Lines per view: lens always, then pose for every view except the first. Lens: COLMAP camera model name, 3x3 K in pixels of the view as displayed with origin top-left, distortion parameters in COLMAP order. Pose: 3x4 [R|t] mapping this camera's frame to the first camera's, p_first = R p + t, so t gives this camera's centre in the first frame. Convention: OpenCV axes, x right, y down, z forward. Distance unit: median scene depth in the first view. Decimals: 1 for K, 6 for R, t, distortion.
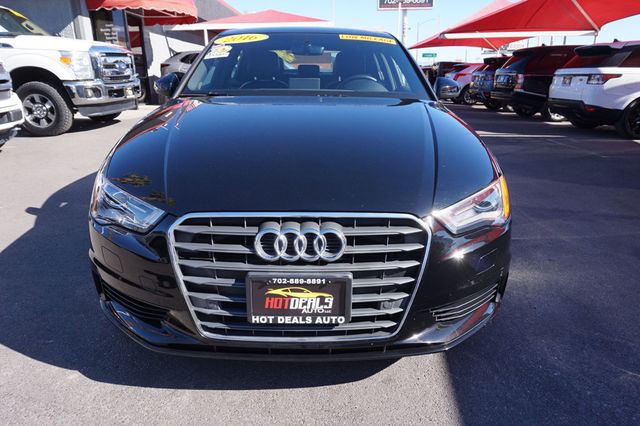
lens RADIAL K [[438.8, 0, 307.8], [0, 438.8, 211.8], [0, 0, 1]] dist [-0.000625, 0.003375]
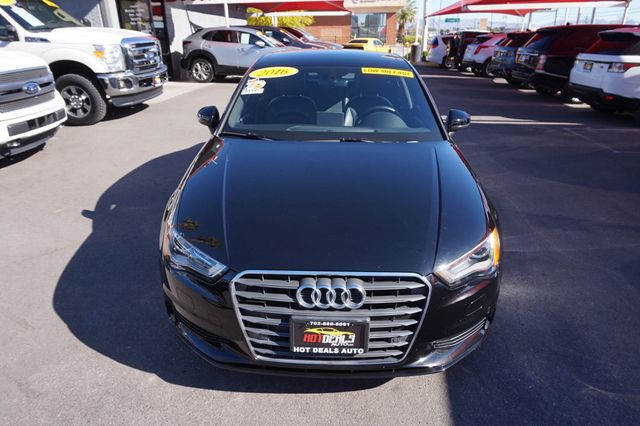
lens RADIAL K [[438.8, 0, 307.8], [0, 438.8, 211.8], [0, 0, 1]] dist [-0.000625, 0.003375]
pose [[0.999247, 0.012151, -0.036860, -0.030954], [-0.009085, 0.996570, 0.082256, -0.216018], [0.037733, -0.081860, 0.995929, -0.223161]]
